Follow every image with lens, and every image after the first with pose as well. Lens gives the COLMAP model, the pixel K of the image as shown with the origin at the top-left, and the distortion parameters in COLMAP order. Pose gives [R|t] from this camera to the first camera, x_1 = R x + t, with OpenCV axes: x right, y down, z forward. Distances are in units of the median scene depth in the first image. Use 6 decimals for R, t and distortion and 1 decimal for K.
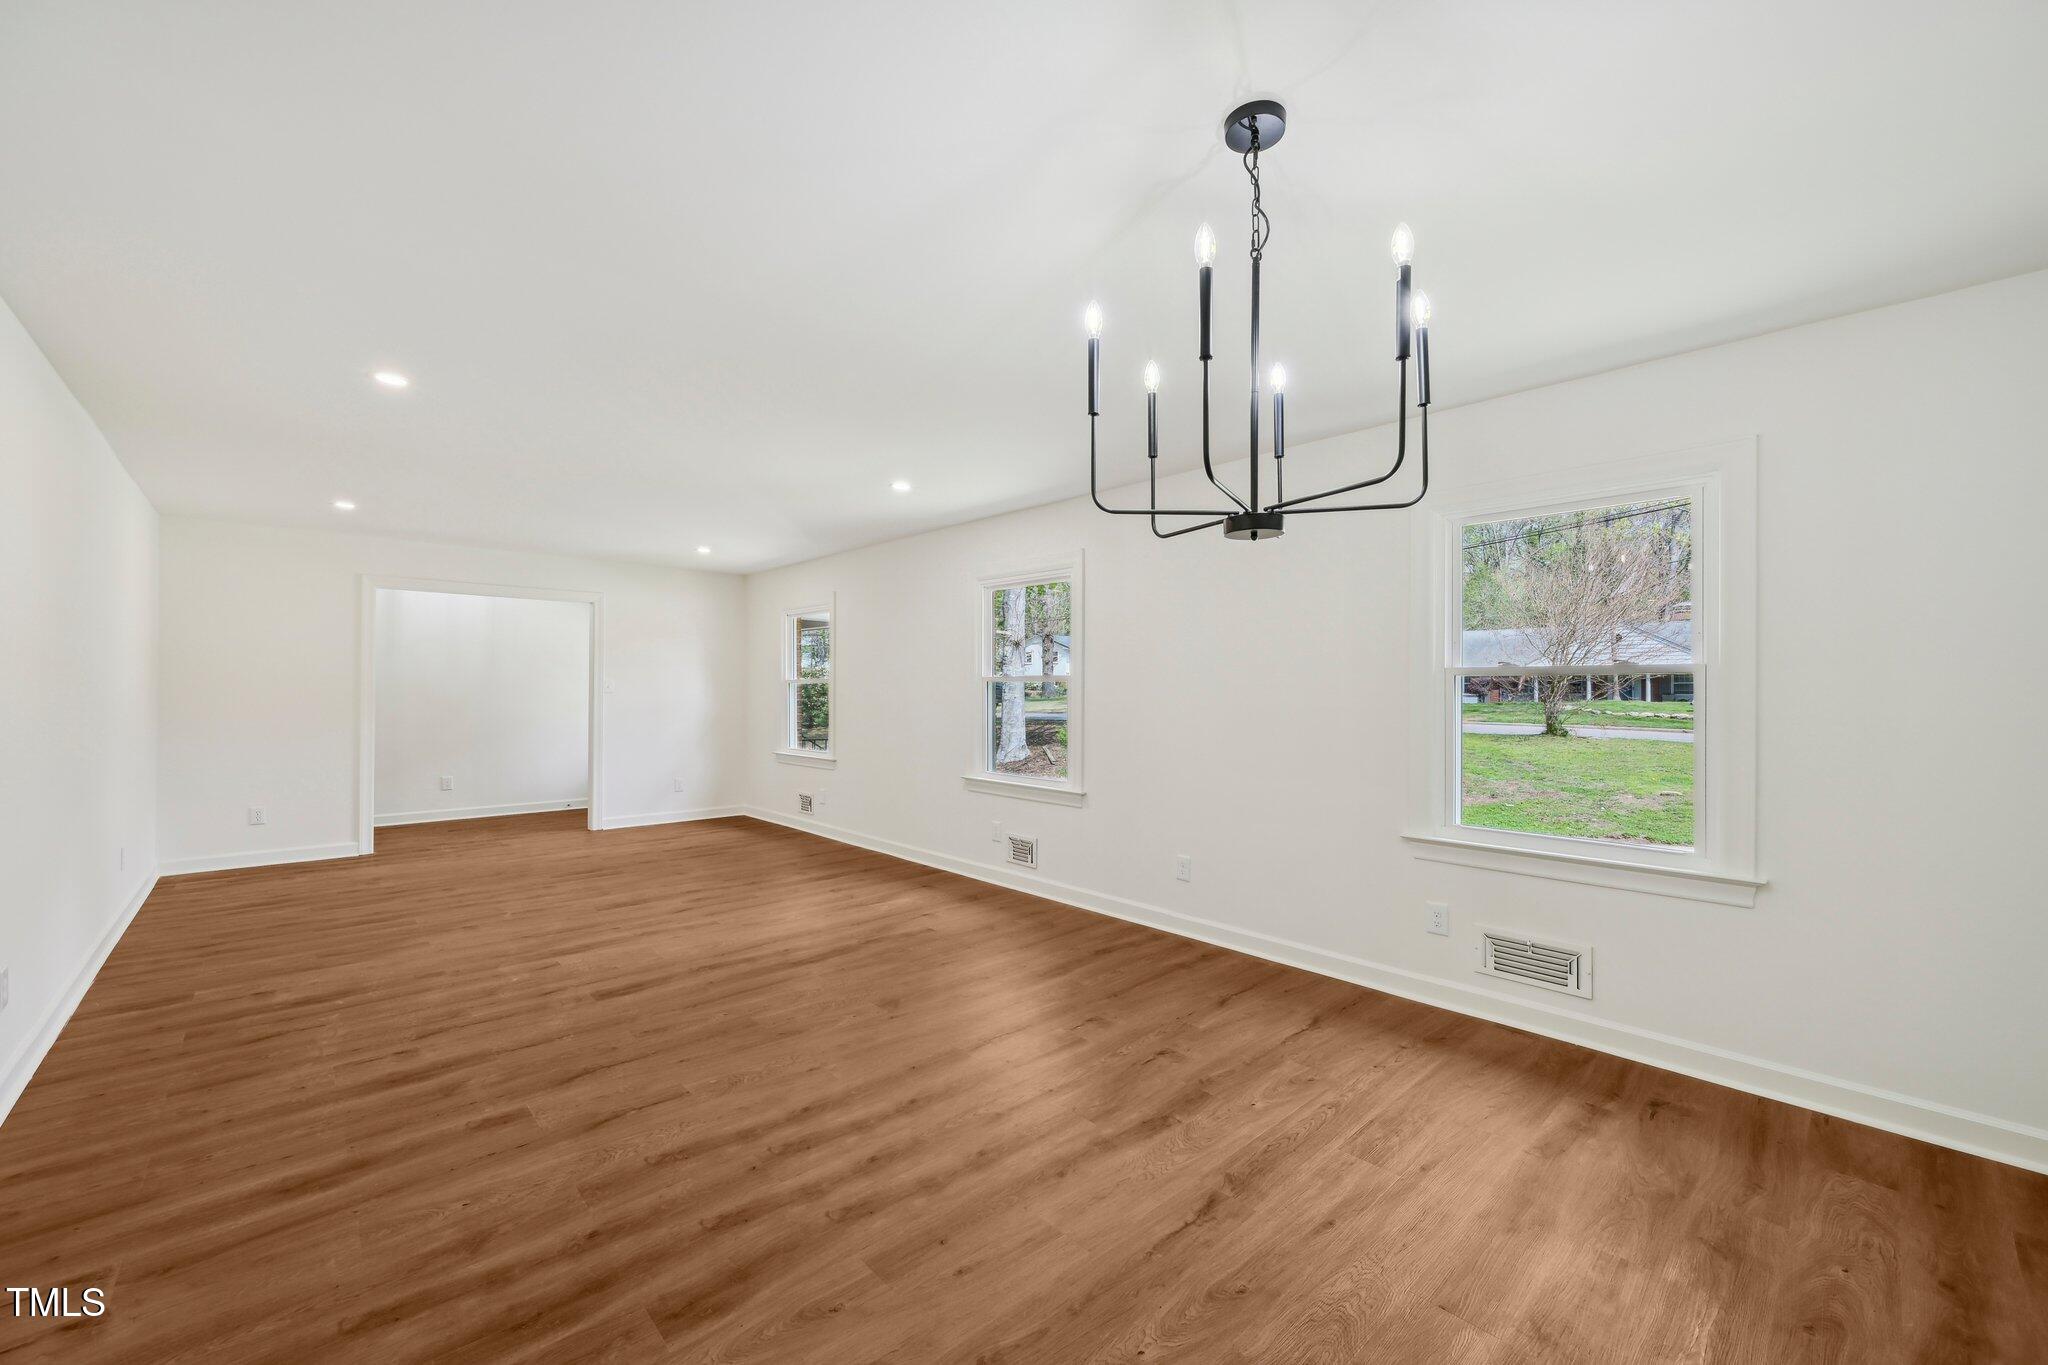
lens RADIAL K [[812.5, 0, 1032.4], [0, 812.5, 683.8], [0, 0, 1]] dist [-0.000689, 0.000012]
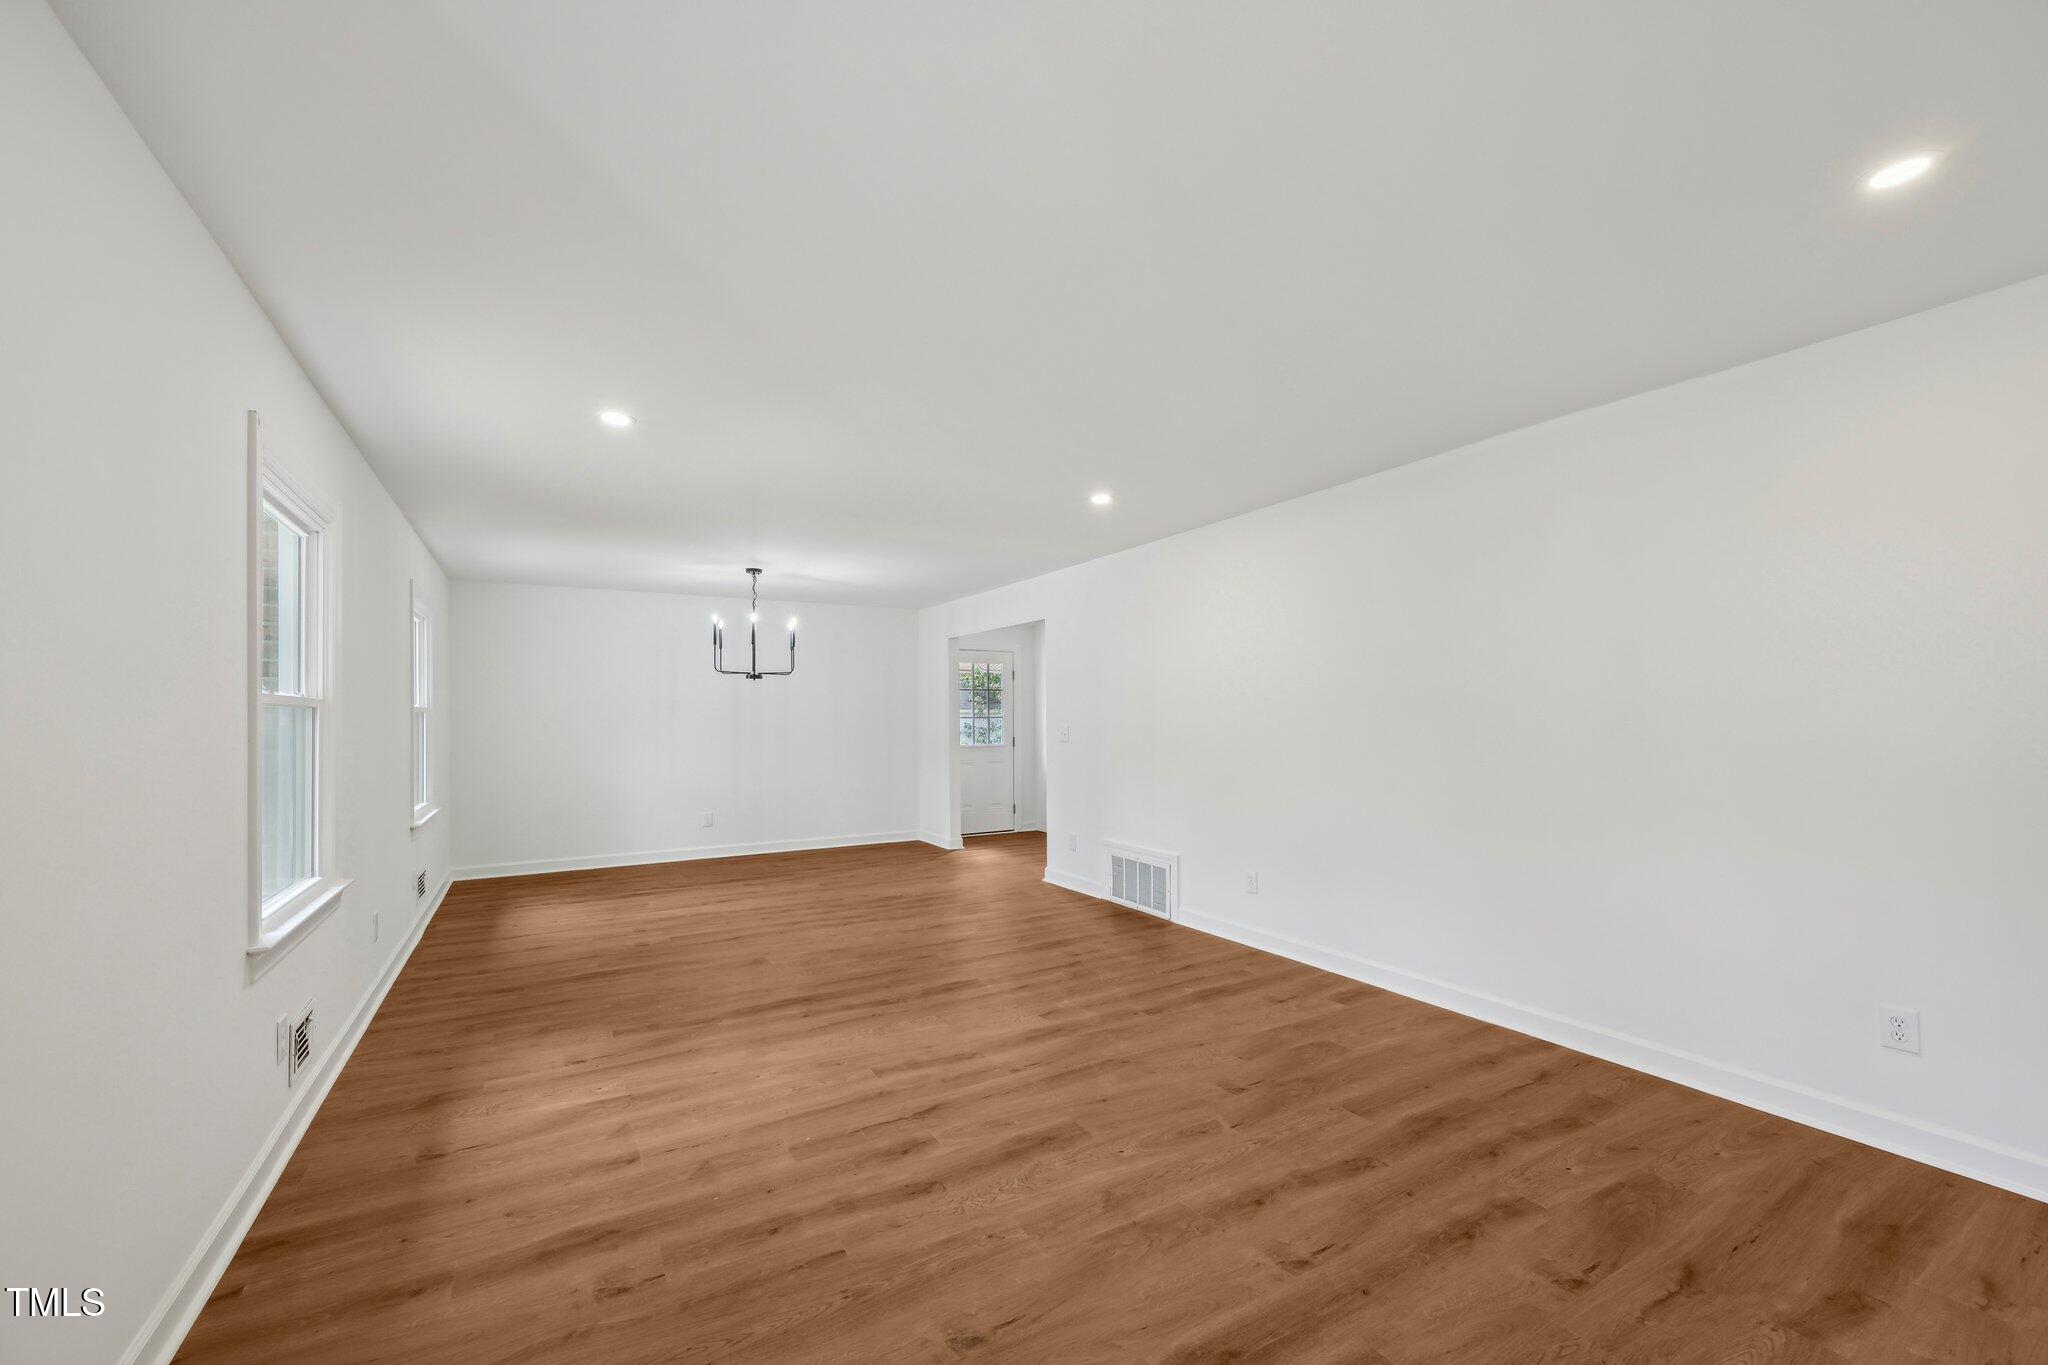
lens RADIAL K [[812.5, 0, 1032.4], [0, 812.5, 683.8], [0, 0, 1]] dist [-0.000689, 0.000012]
pose [[-0.978069, 0.010053, 0.208037, -0.776755], [0.000334, 0.998909, -0.046700, 0.009304], [-0.208279, -0.045606, -0.977006, 1.939965]]
